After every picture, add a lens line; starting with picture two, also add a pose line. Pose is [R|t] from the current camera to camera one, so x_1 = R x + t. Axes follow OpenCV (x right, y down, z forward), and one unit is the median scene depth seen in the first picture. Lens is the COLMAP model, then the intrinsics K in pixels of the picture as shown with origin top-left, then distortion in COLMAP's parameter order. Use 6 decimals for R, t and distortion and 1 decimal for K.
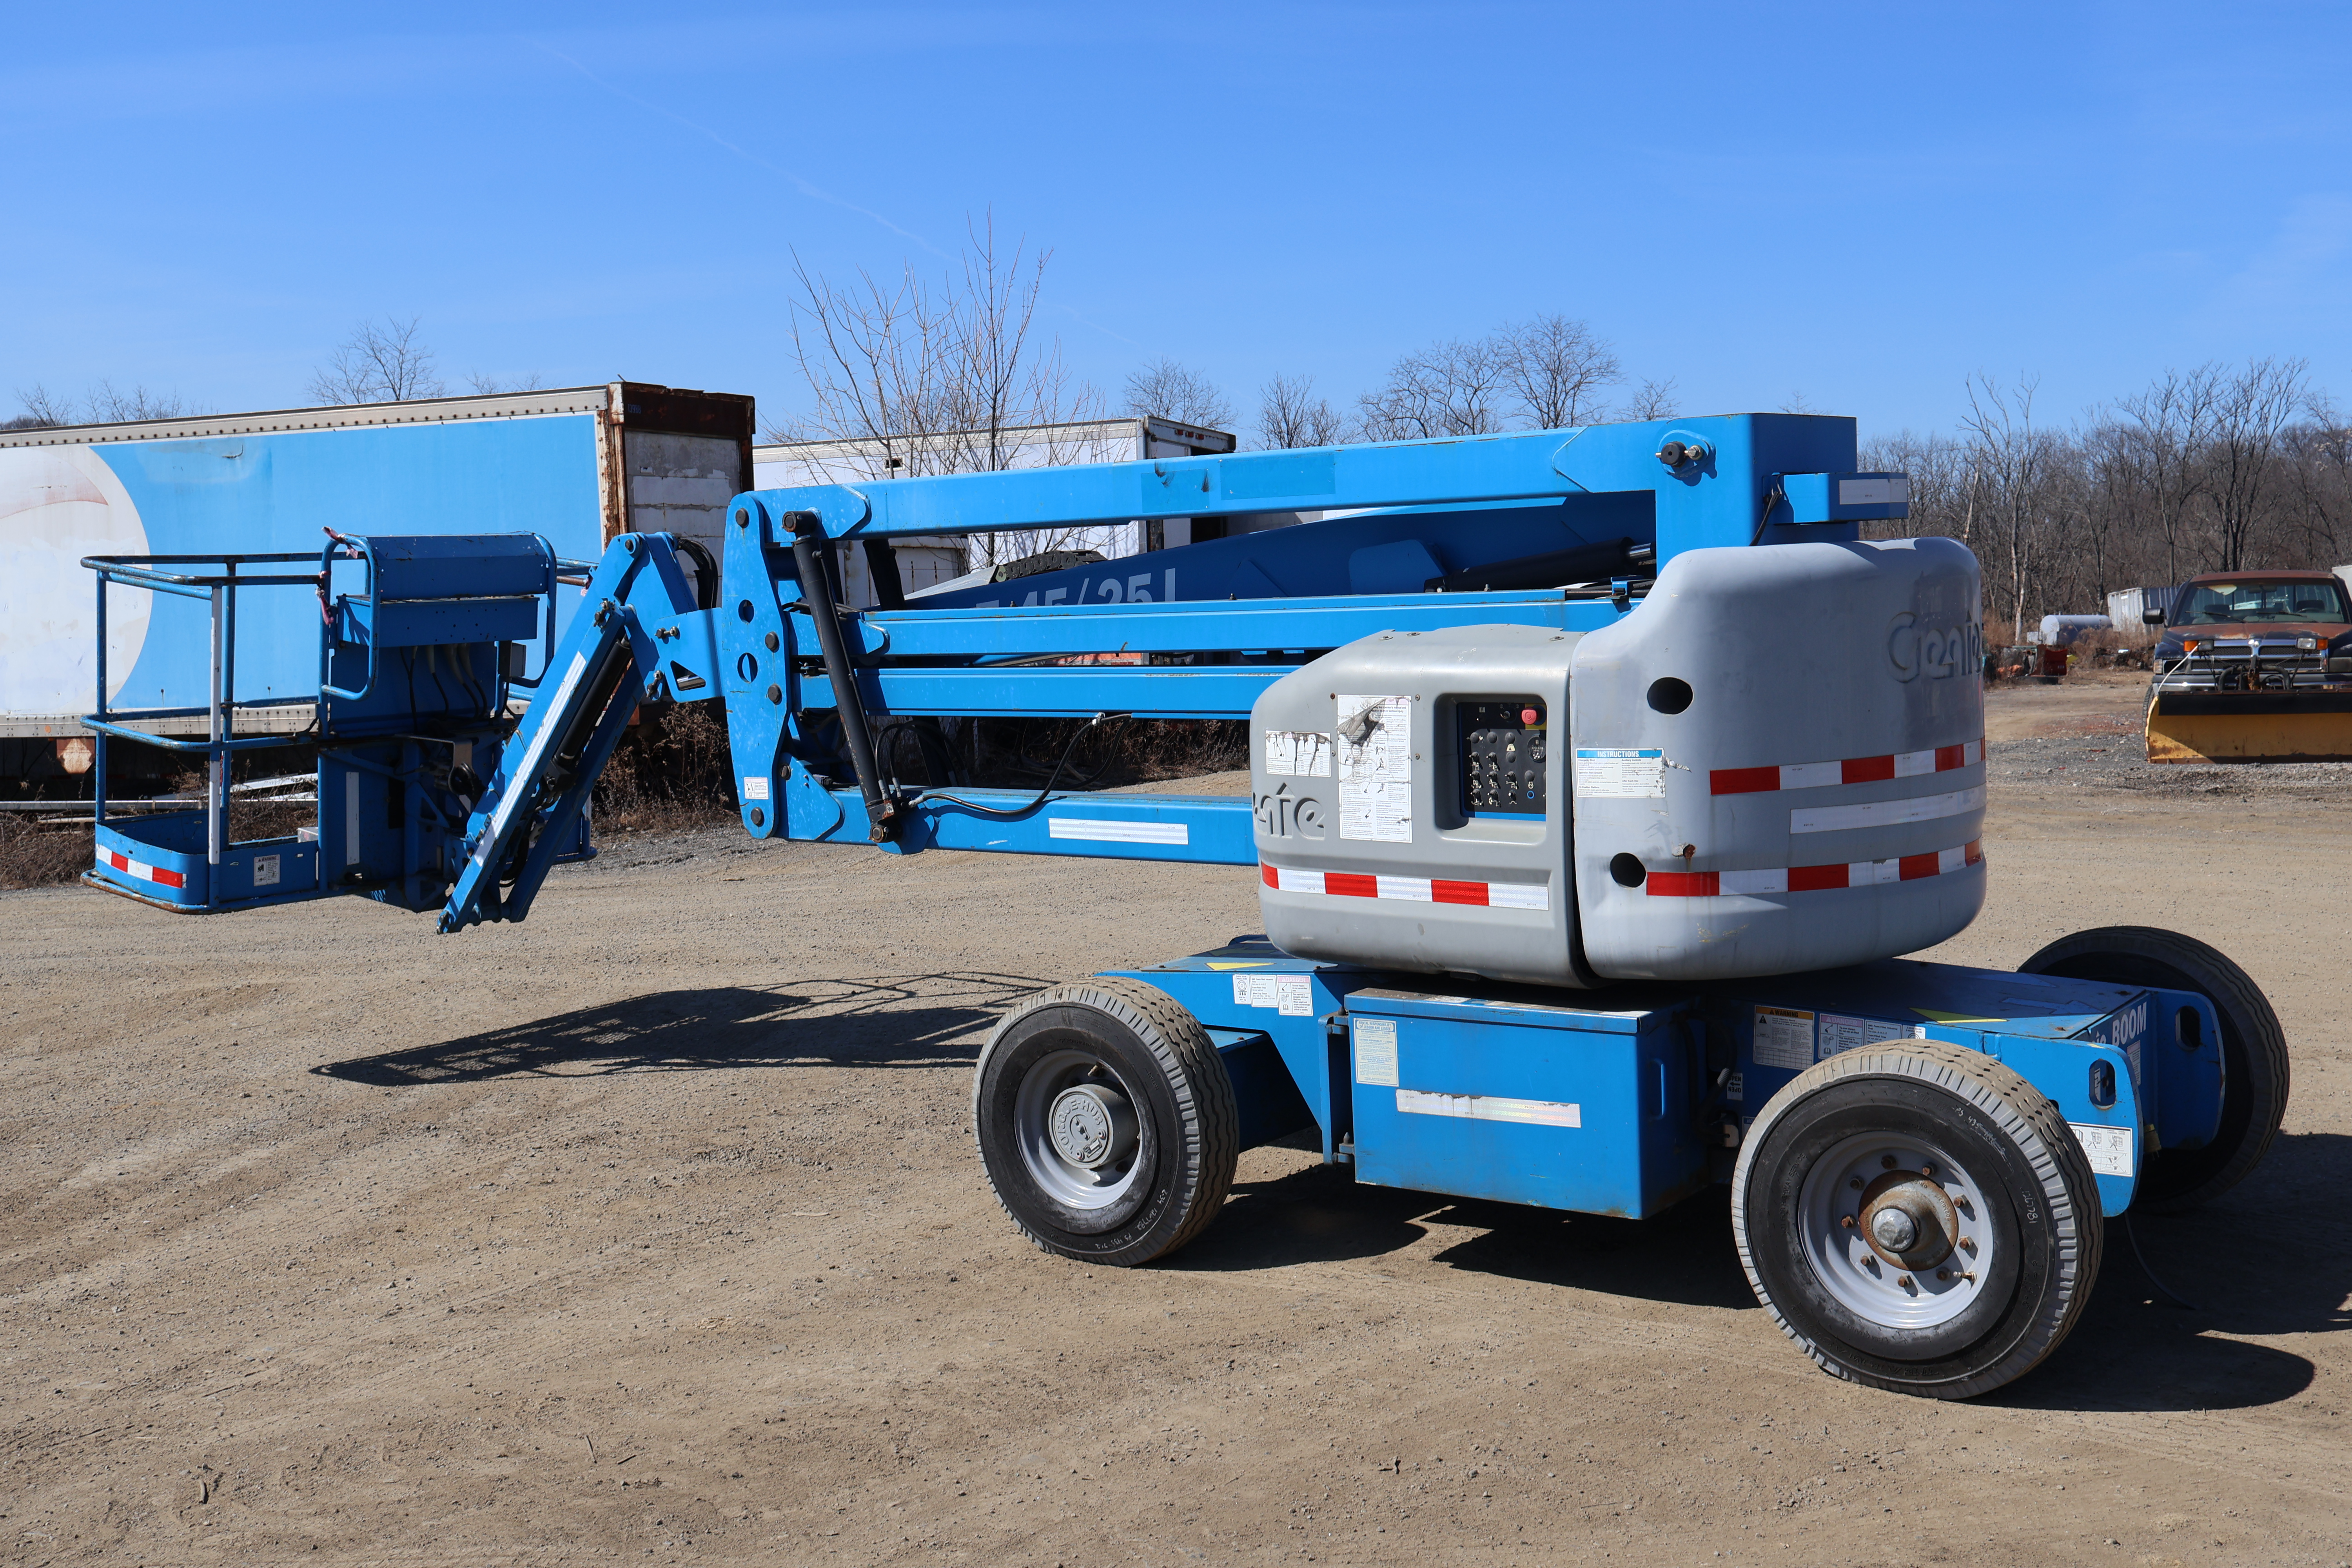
lens RADIAL K [[2559.3, 0, 1184.2], [0, 2559.3, 790.8], [0, 0, 1]] dist [0.027553, 0.000000]
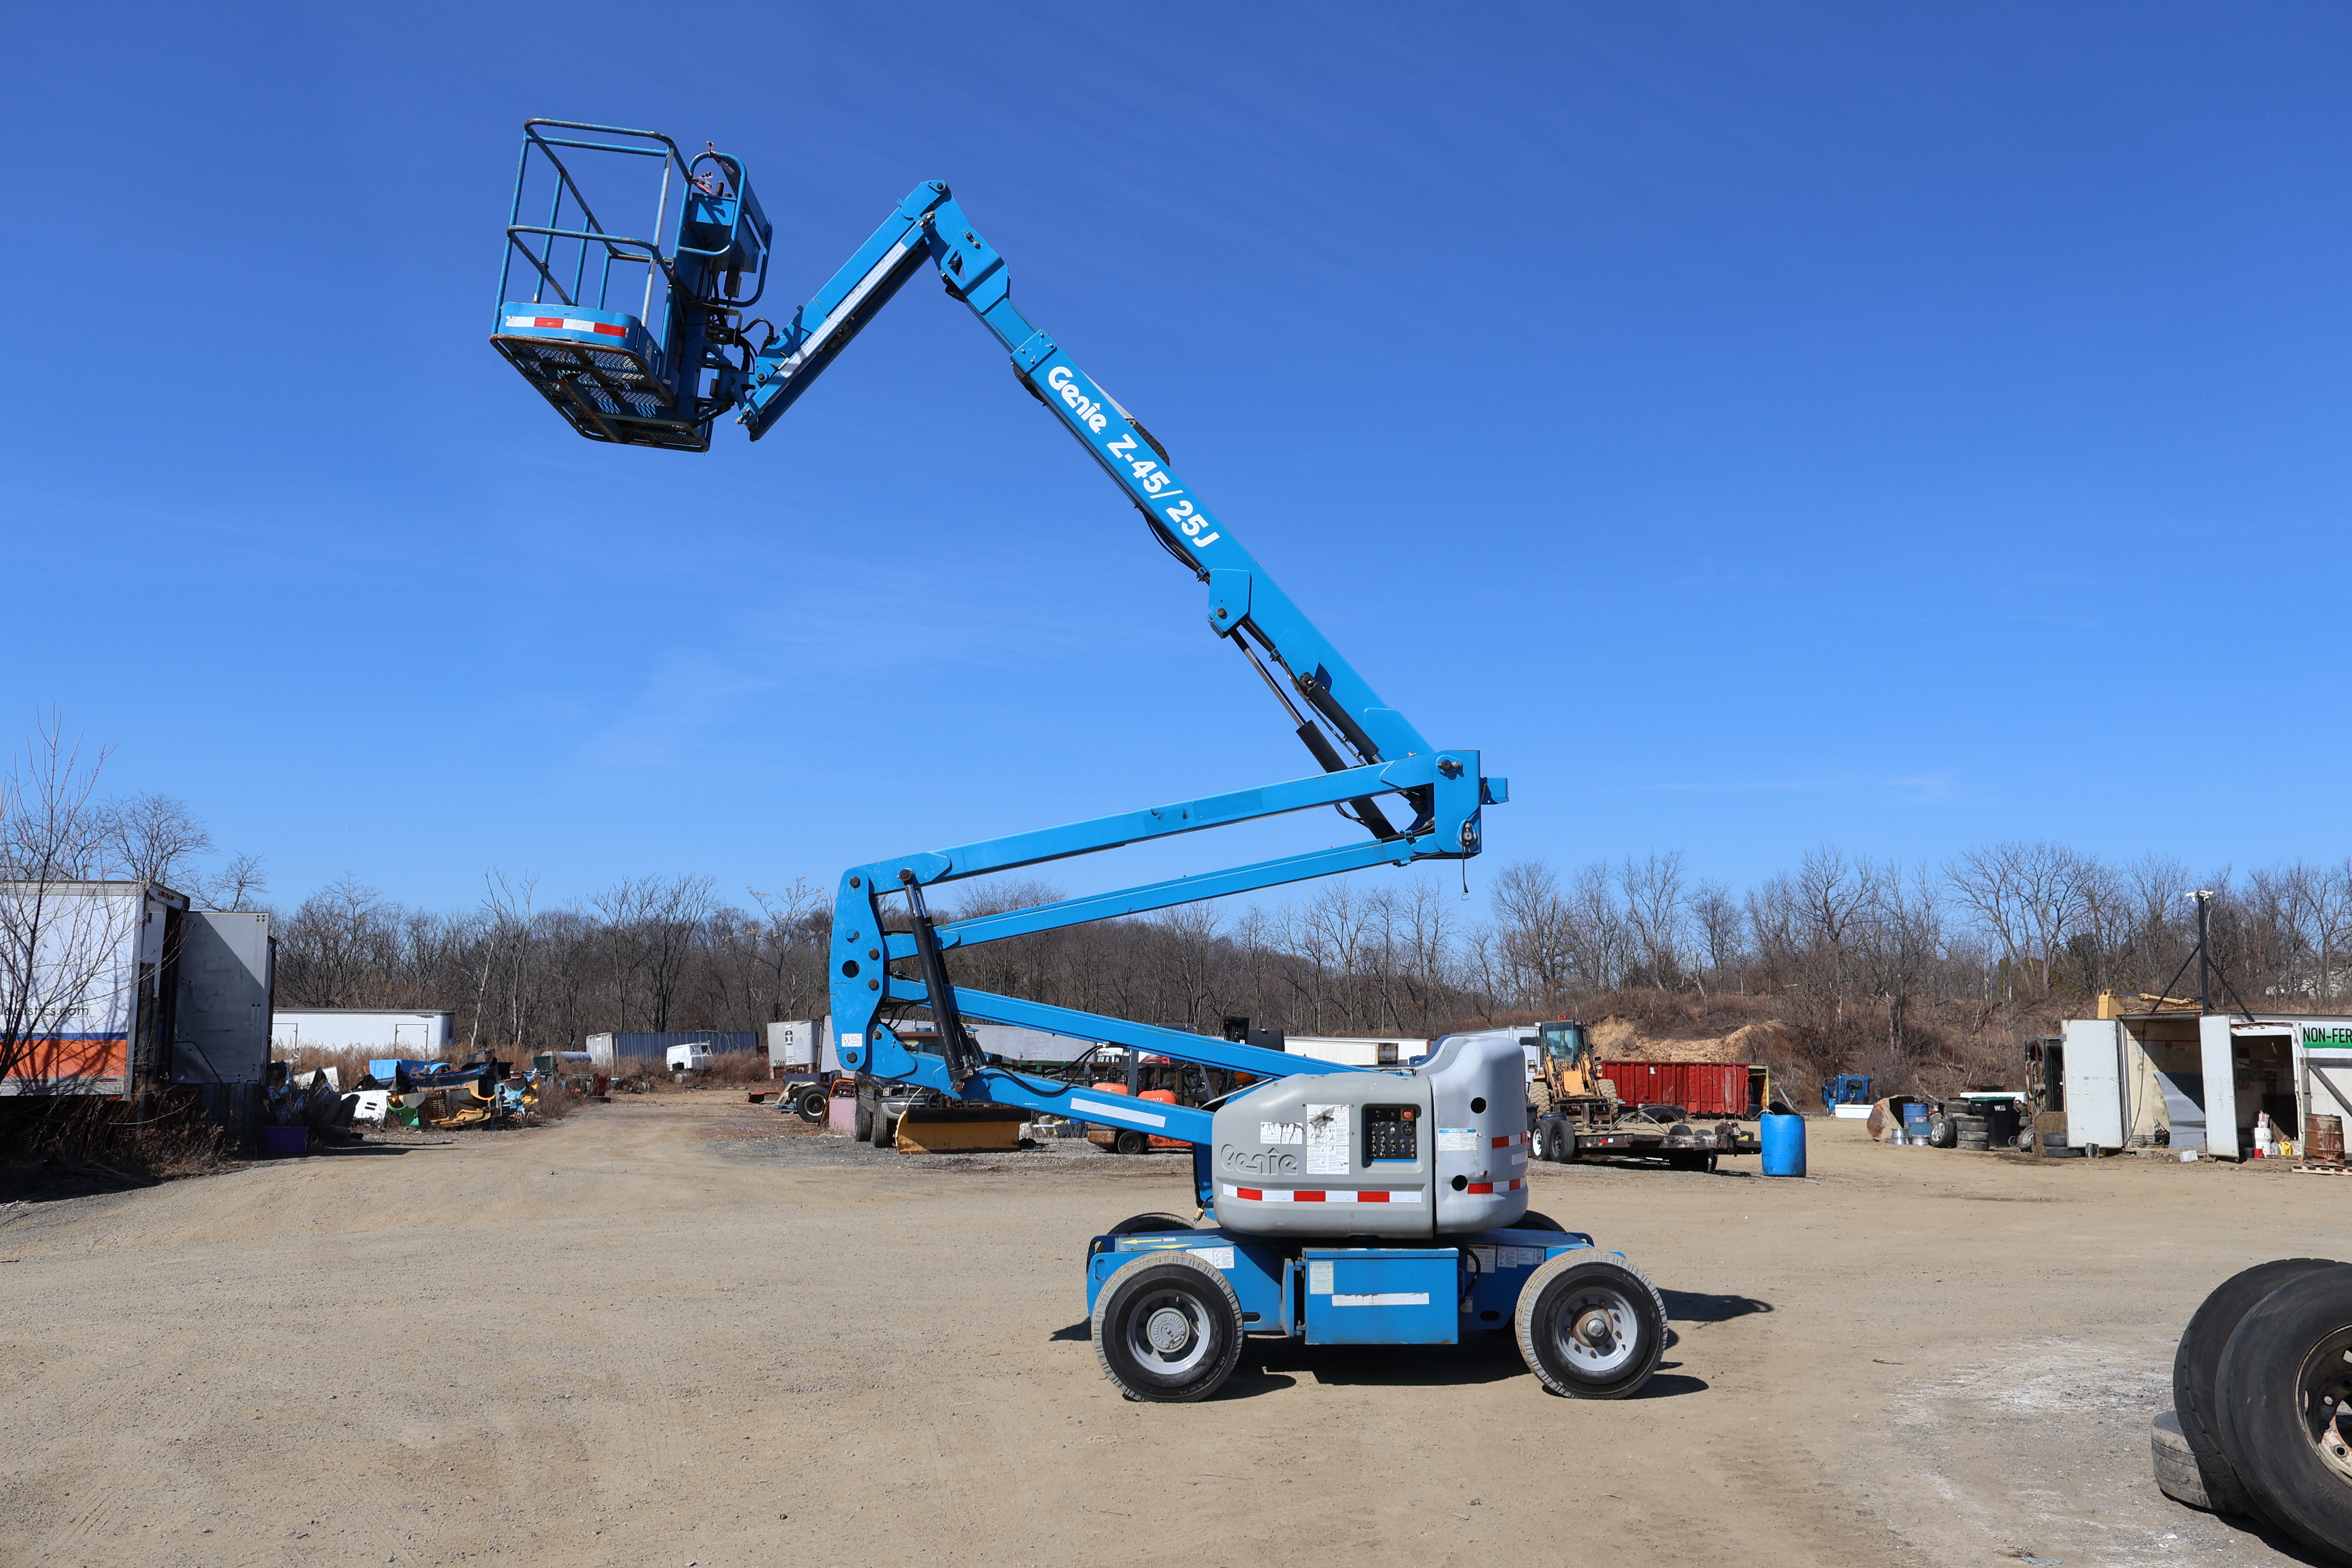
lens RADIAL K [[1953.7, 0, 1164.0], [0, 1953.7, 780.0], [0, 0, 1]] dist [-0.009179, 0.009642]
pose [[0.784494, 0.107891, 0.610679, -1.073480], [0.019096, 0.980079, -0.197685, 0.017237], [-0.619843, 0.166745, 0.766806, -0.214588]]
